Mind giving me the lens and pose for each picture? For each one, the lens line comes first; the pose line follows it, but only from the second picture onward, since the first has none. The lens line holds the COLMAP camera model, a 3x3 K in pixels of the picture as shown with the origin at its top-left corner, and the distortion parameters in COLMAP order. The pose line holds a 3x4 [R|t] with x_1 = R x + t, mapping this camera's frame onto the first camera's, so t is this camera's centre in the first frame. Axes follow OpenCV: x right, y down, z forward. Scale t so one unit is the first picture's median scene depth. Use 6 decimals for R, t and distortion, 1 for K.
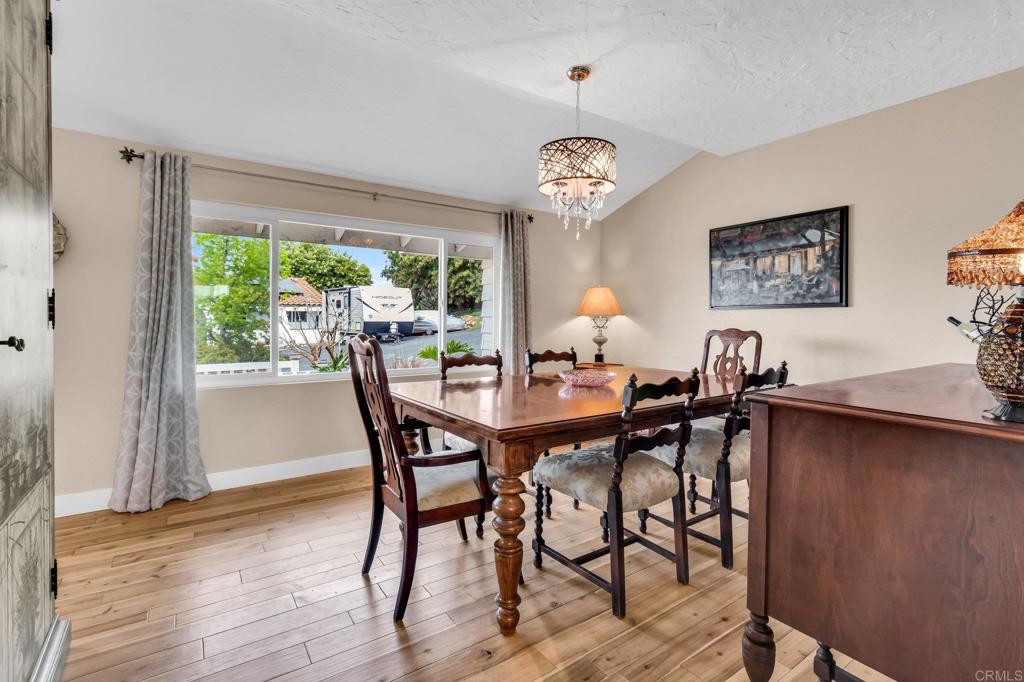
lens RADIAL K [[479.6, 0, 515.1], [0, 479.6, 327.9], [0, 0, 1]] dist [-0.000505, -0.000054]
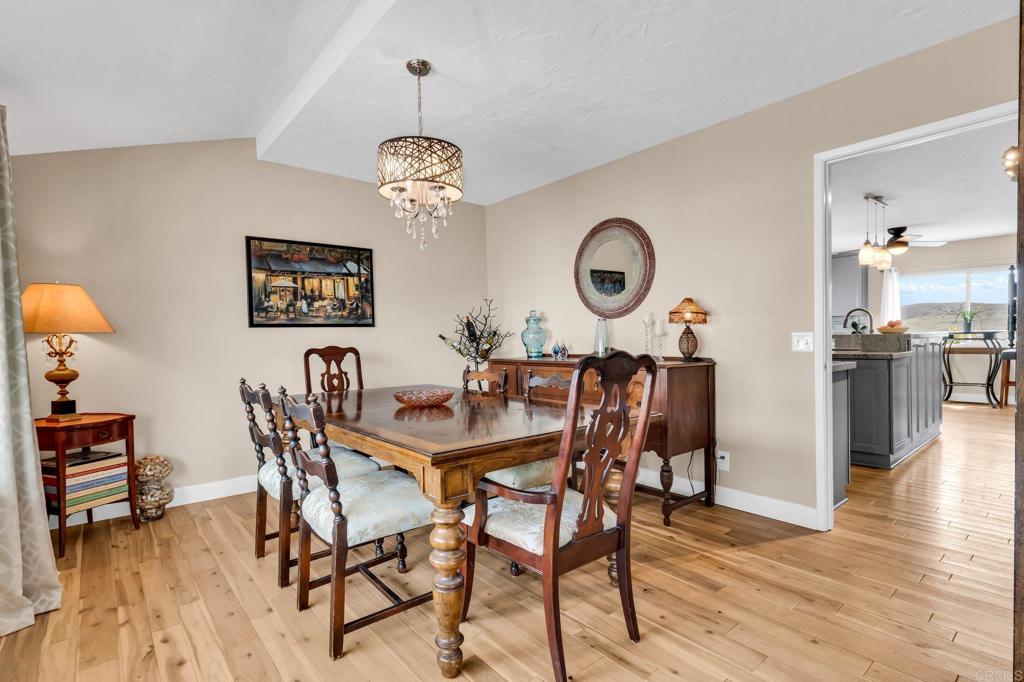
lens RADIAL K [[479.6, 0, 515.1], [0, 479.6, 327.9], [0, 0, 1]] dist [-0.000505, -0.000054]
pose [[-0.079583, 0.013746, 0.996733, -0.603276], [0.024618, 0.999627, -0.011820, -0.016438], [-0.996524, 0.023597, -0.079892, 0.691256]]
